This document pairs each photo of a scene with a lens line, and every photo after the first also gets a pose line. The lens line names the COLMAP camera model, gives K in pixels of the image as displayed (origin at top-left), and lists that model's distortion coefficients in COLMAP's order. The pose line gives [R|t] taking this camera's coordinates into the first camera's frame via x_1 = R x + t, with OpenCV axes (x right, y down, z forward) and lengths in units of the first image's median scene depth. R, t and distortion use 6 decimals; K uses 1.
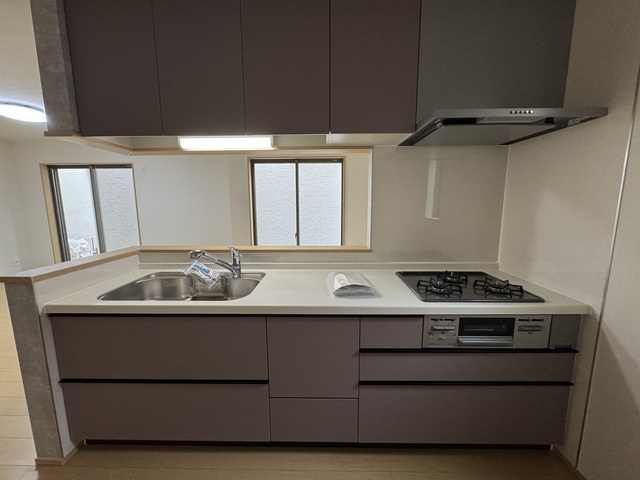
lens RADIAL K [[256.1, 0, 319.7], [0, 256.1, 238.7], [0, 0, 1]] dist [0.001097, -0.000267]
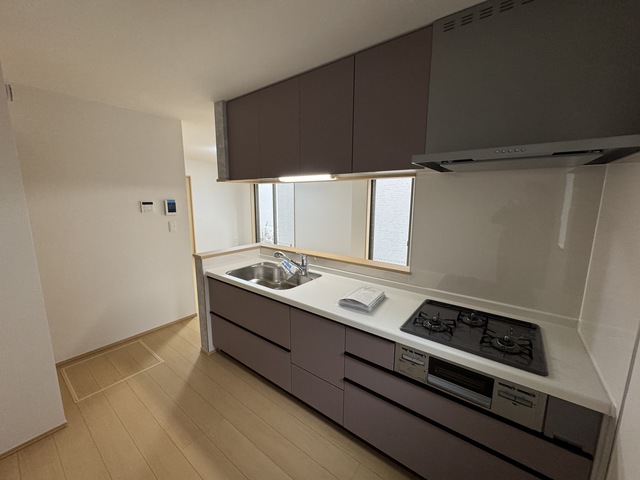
lens RADIAL K [[256.1, 0, 319.9], [0, 256.1, 239.0], [0, 0, 1]] dist [0.001097, -0.000267]
pose [[0.807172, 0.103837, -0.581112, 0.683336], [-0.091981, 0.994508, 0.049943, -0.151335], [0.583107, 0.013138, 0.812289, -0.075795]]
